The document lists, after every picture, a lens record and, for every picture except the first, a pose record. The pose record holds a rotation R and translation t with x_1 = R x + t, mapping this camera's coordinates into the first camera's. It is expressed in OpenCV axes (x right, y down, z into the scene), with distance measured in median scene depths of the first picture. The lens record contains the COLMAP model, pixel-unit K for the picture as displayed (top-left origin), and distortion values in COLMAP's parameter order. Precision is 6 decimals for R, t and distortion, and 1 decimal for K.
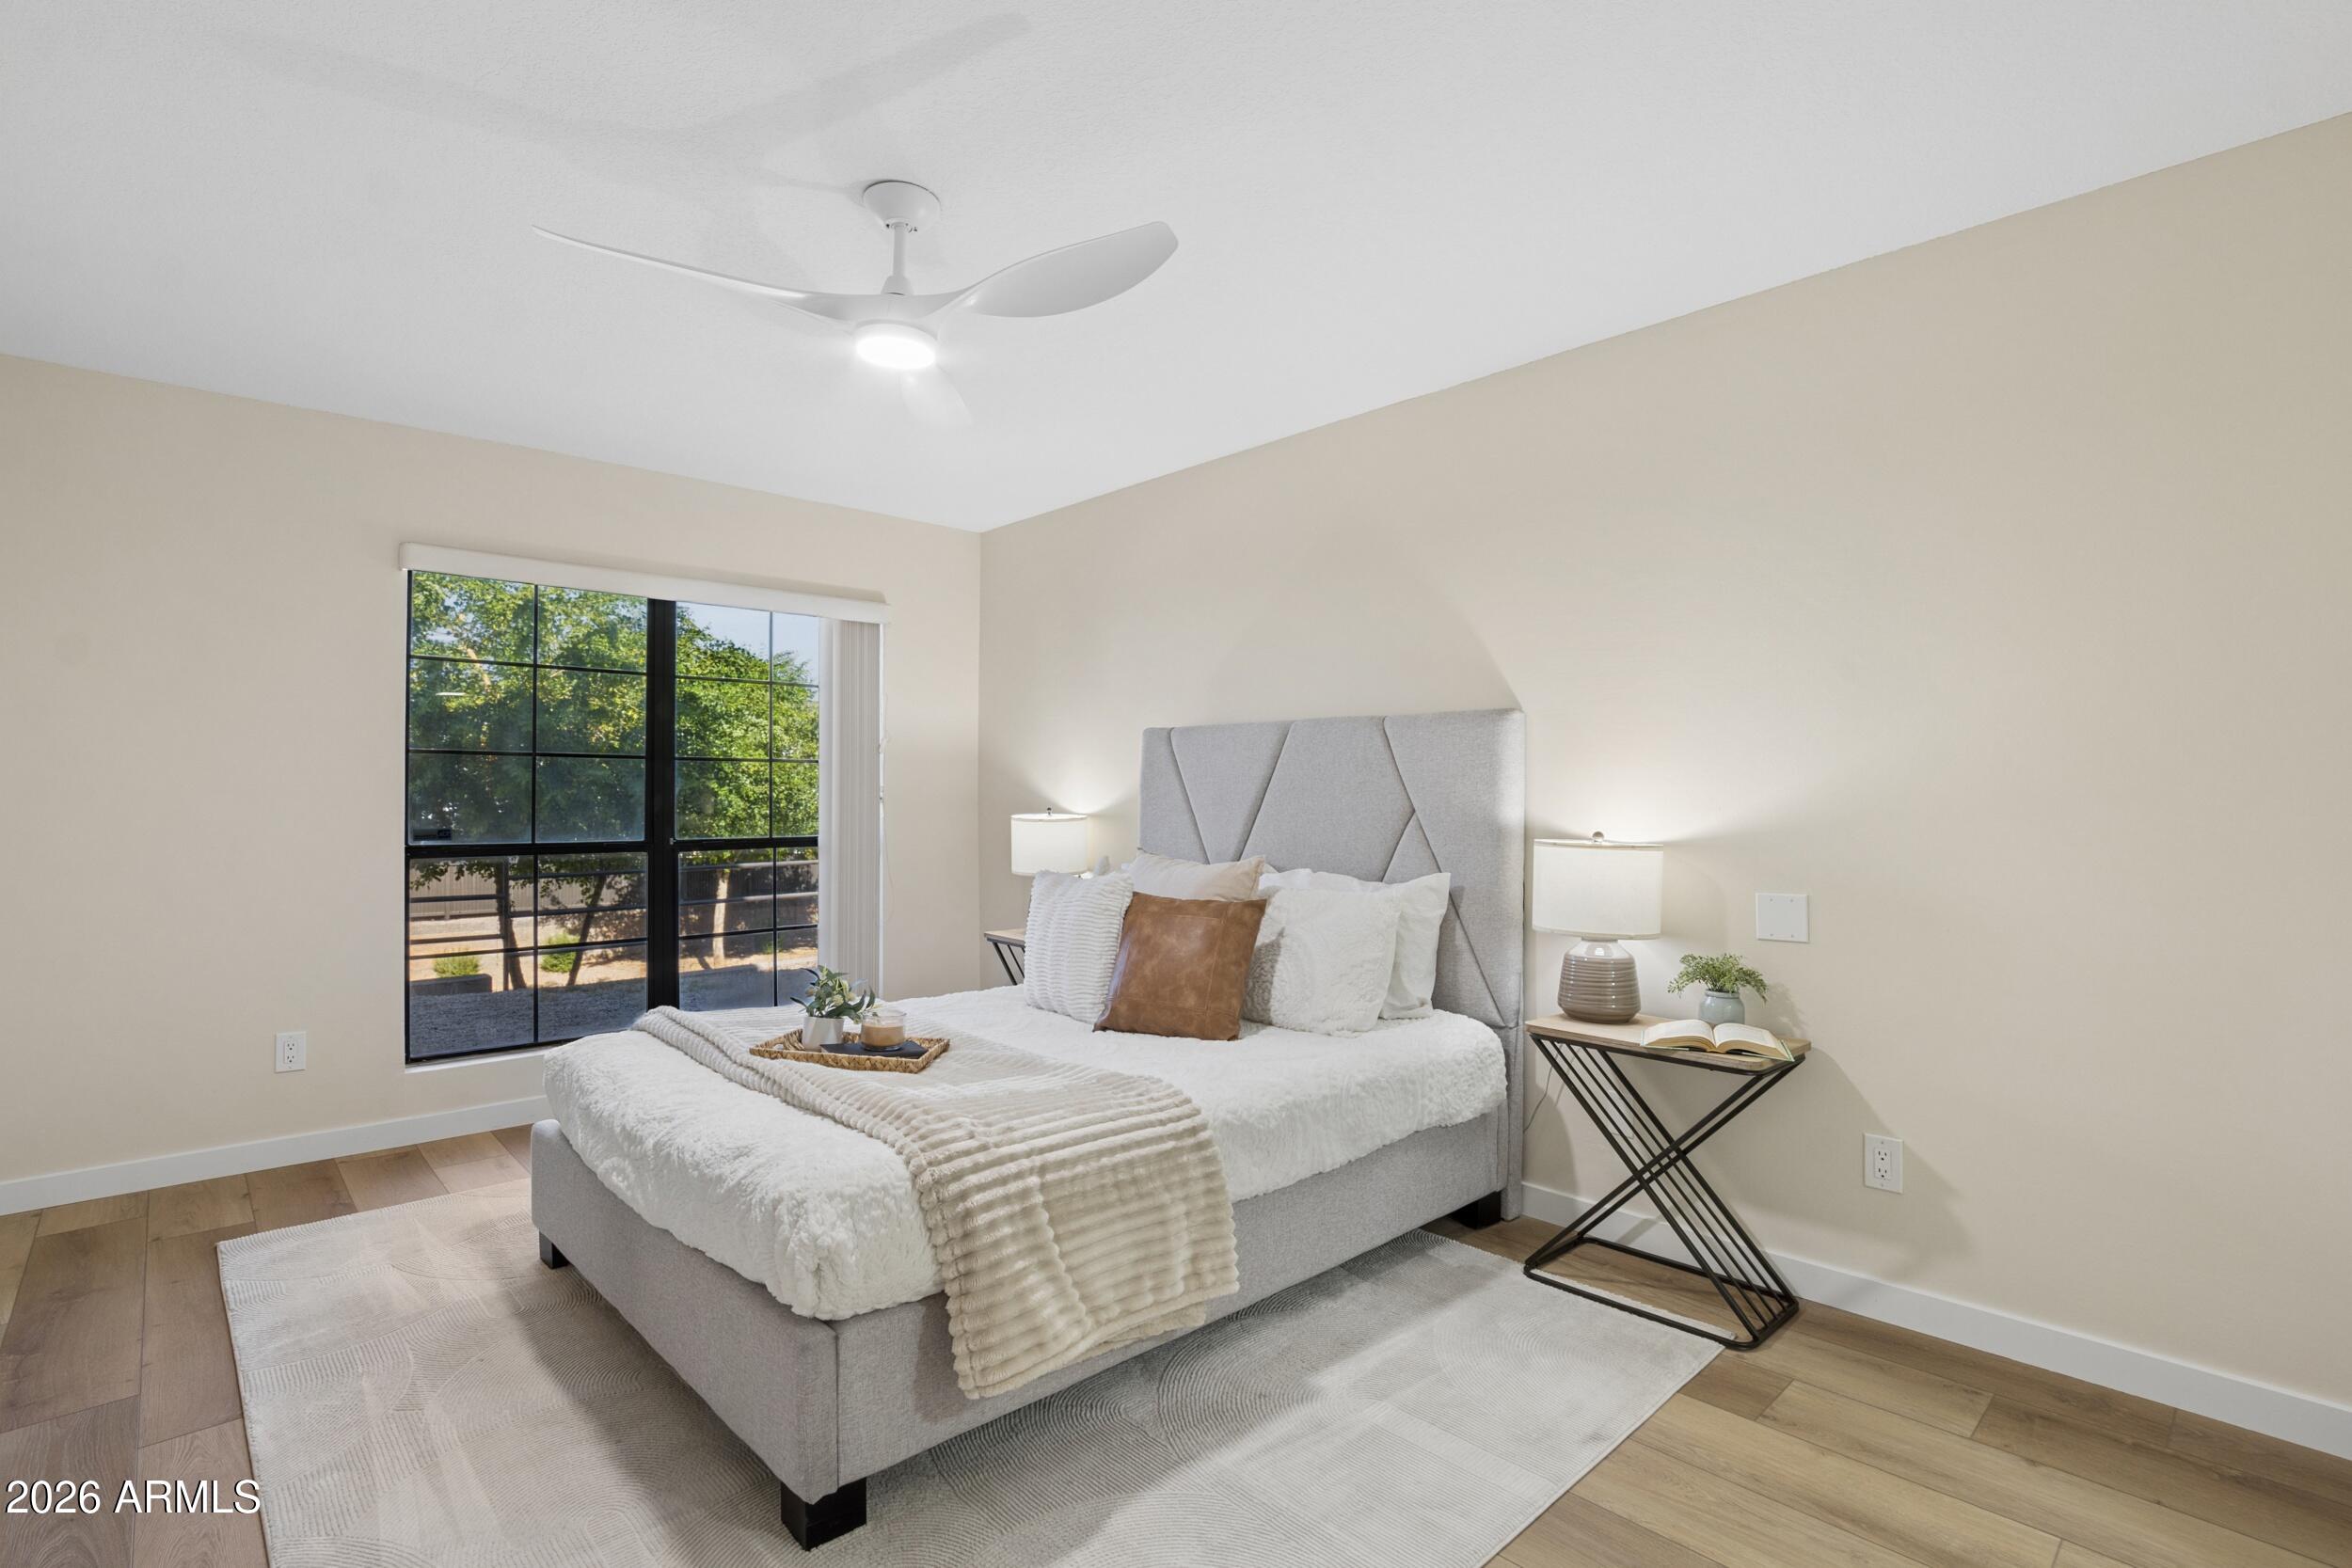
lens RADIAL K [[1102.9, 0, 1176.0], [0, 1102.9, 784.0], [0, 0, 1]] dist [-0.044109, 0.011084]
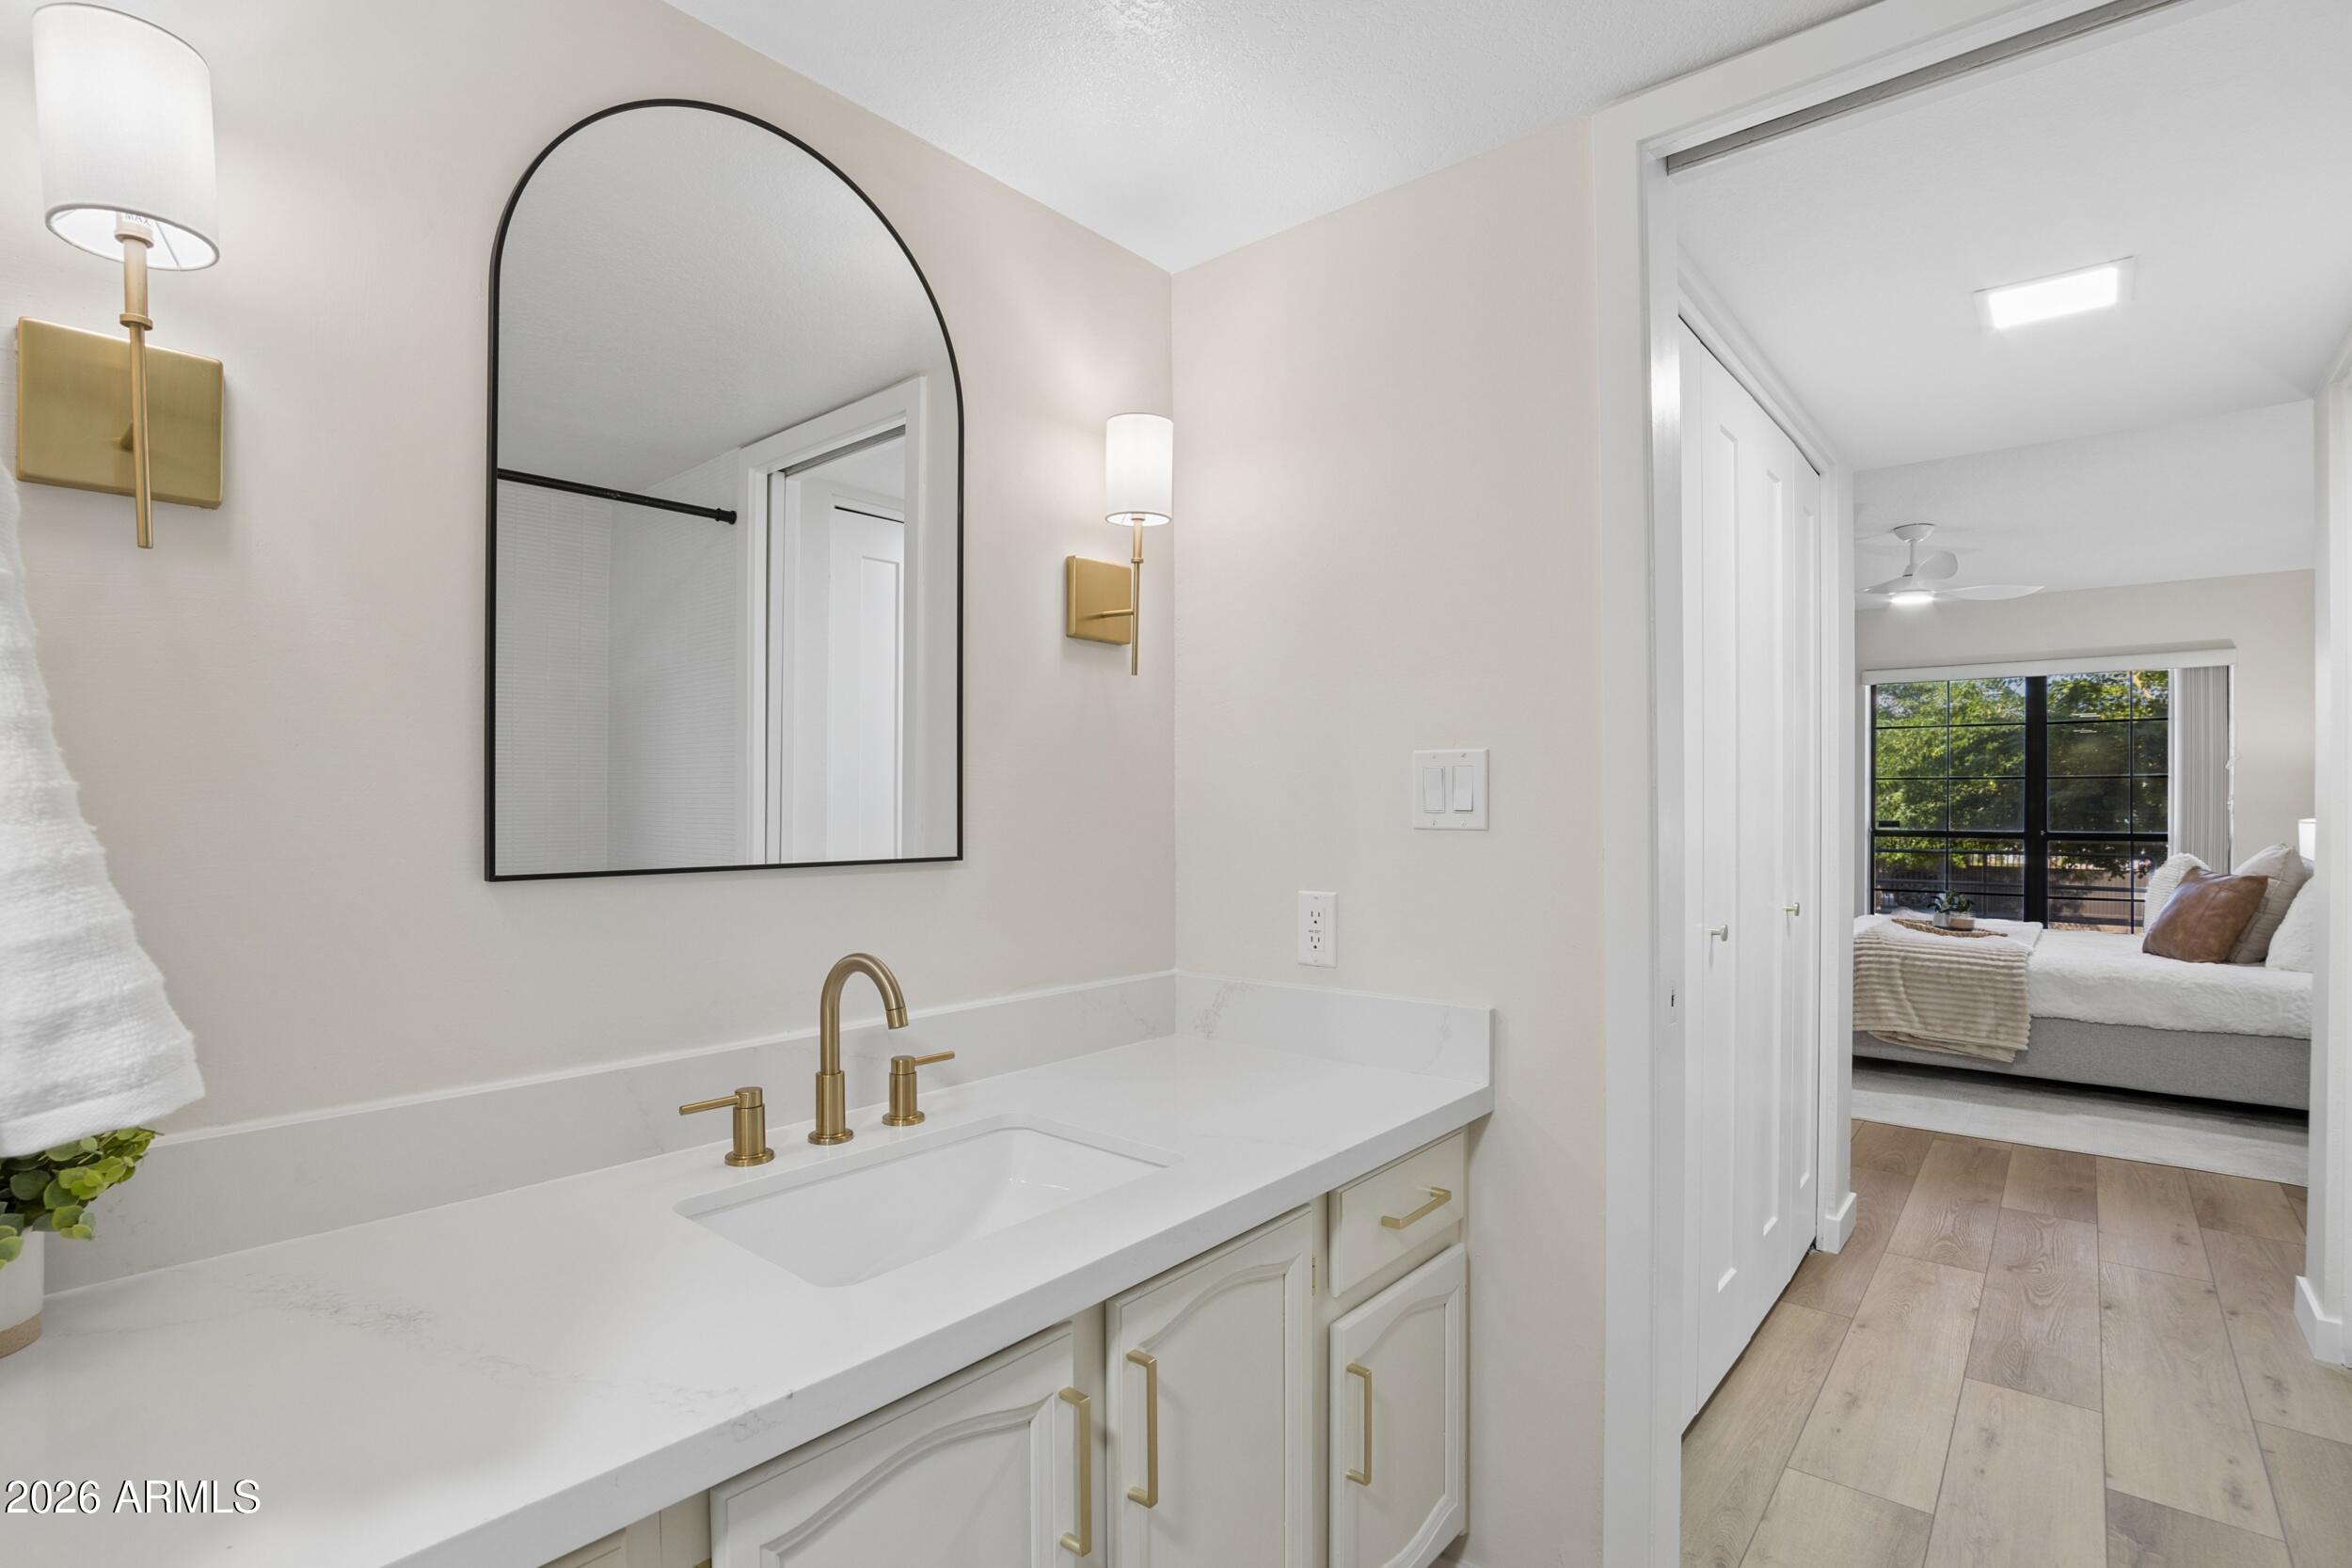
lens RADIAL K [[1057.4, 0, 1176.0], [0, 1057.4, 784.0], [0, 0, 1]] dist [-0.044137, -0.000396]
pose [[0.098831, -0.017554, -0.994949, 1.561222], [0.007749, 0.999828, -0.016870, -0.001898], [0.995074, -0.006042, 0.098950, -0.637989]]
